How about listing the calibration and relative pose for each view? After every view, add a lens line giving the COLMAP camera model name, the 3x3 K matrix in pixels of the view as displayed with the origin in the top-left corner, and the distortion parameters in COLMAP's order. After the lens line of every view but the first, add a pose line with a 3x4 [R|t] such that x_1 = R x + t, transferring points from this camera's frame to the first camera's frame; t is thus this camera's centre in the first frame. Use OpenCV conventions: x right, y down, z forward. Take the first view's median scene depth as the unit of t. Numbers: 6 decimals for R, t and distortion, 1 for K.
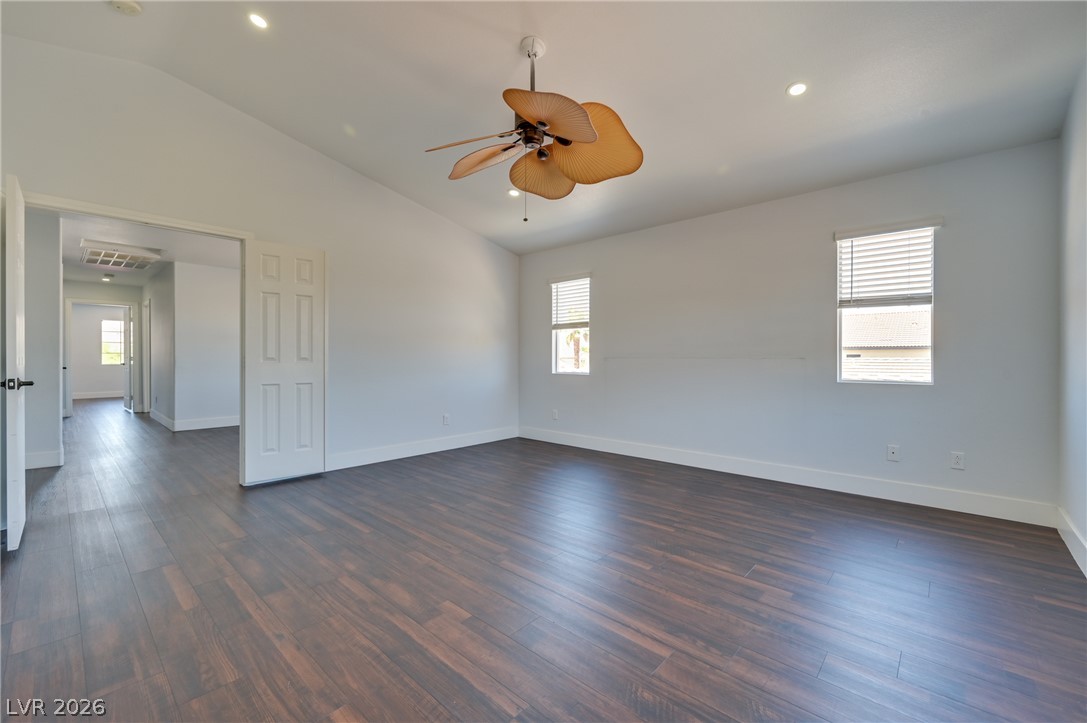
lens RADIAL K [[439.2, 0, 544.2], [0, 439.2, 364.5], [0, 0, 1]] dist [-0.001705, 0.001321]
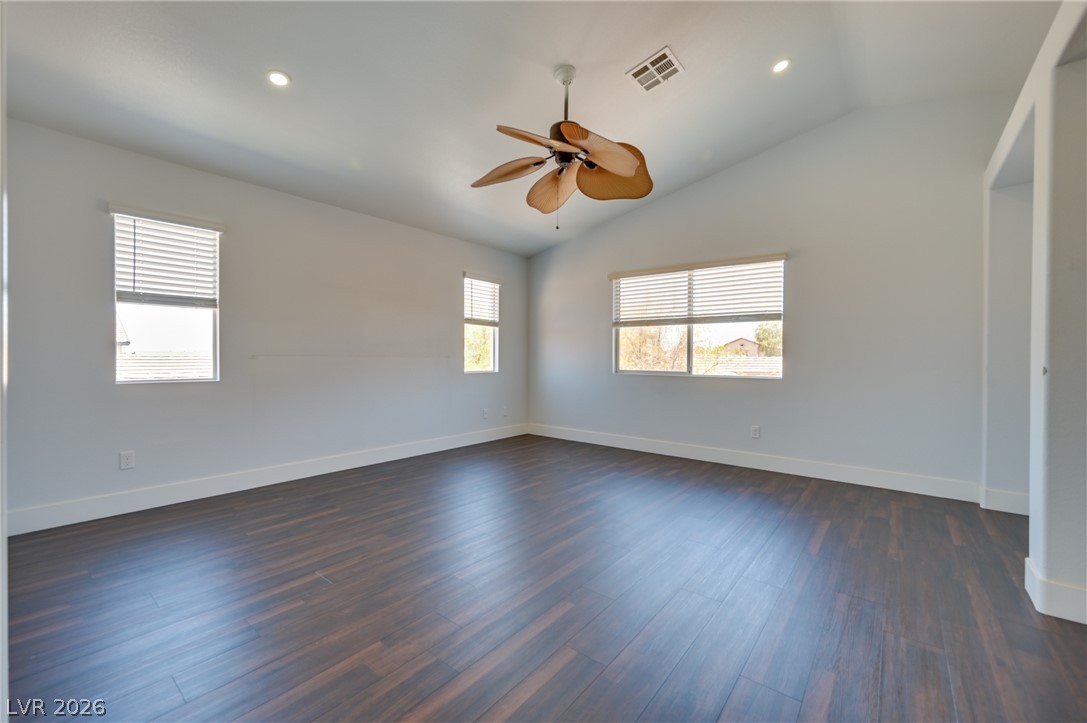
lens RADIAL K [[439.2, 0, 541.5], [0, 439.2, 369.5], [0, 0, 1]] dist [-0.001705, 0.001321]
pose [[-0.054938, -0.026638, 0.998134, -0.970293], [0.003394, 0.999633, 0.026865, -0.012932], [-0.998484, 0.004864, -0.054827, 0.959371]]
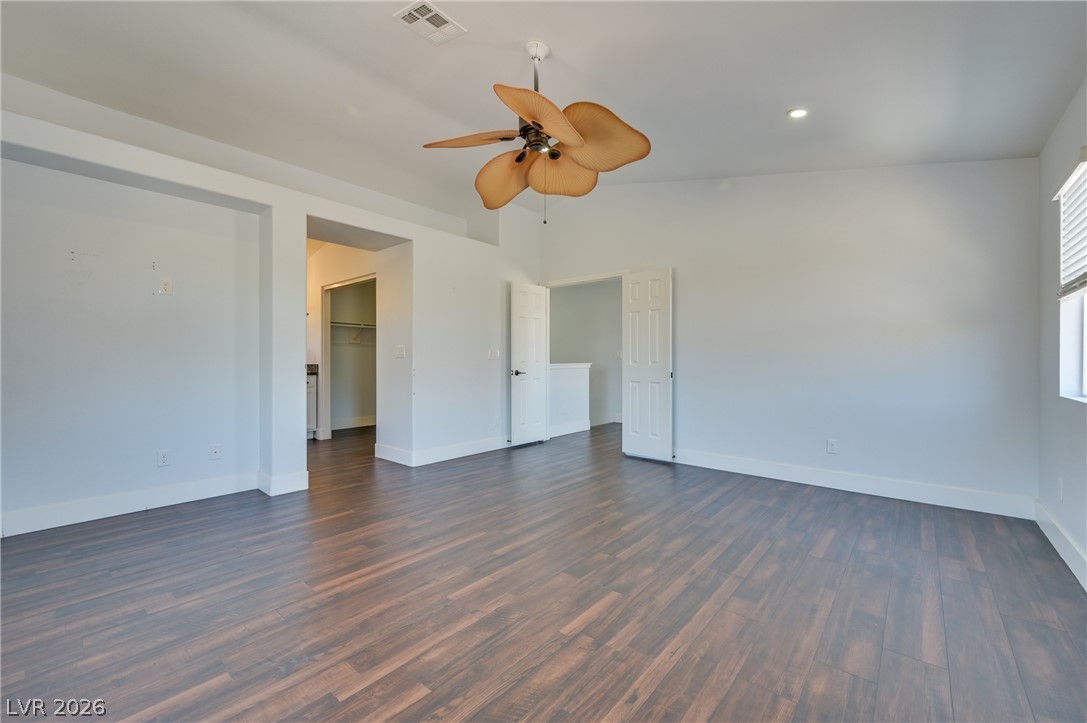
lens RADIAL K [[439.2, 0, 546.7], [0, 439.2, 355.3], [0, 0, 1]] dist [-0.001705, 0.001321]
pose [[0.031509, -0.013205, -0.999416, 0.837896], [-0.013638, 0.999814, -0.013640, -0.015201], [0.999410, 0.014060, 0.031323, 0.848370]]
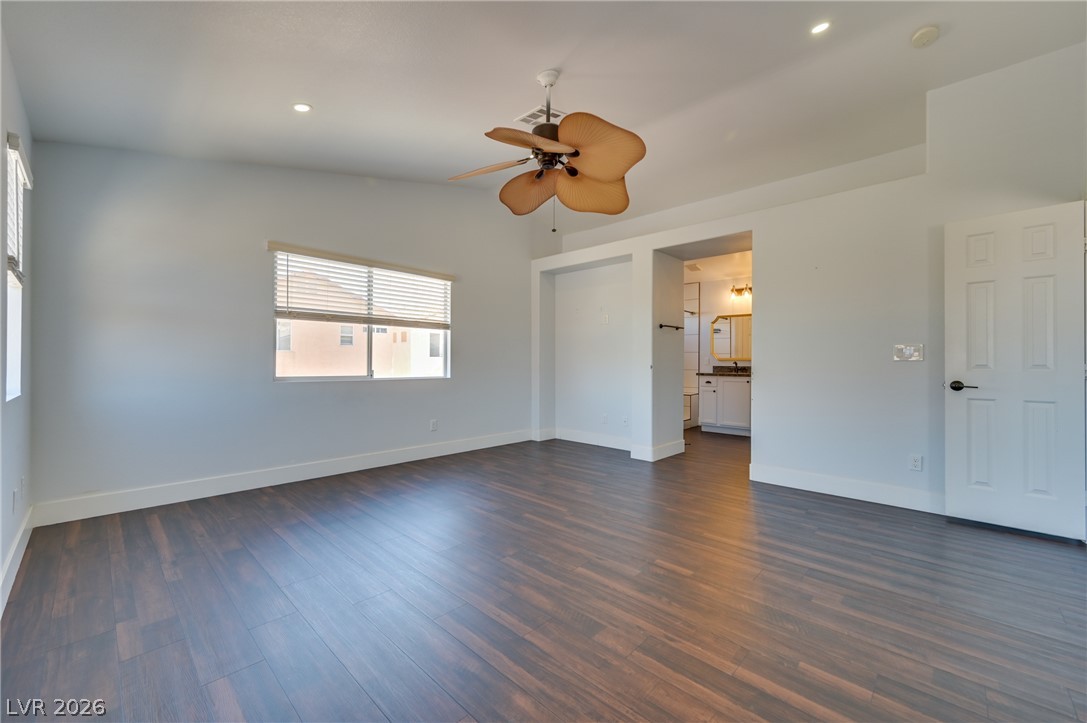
lens RADIAL K [[439.2, 0, 544.3], [0, 439.2, 360.1], [0, 0, 1]] dist [-0.001705, 0.001321]
pose [[-0.999619, -0.005999, 0.026942, -0.041747], [-0.005685, 0.999915, 0.011725, -0.032465], [-0.027010, 0.011567, -0.999568, 1.796735]]
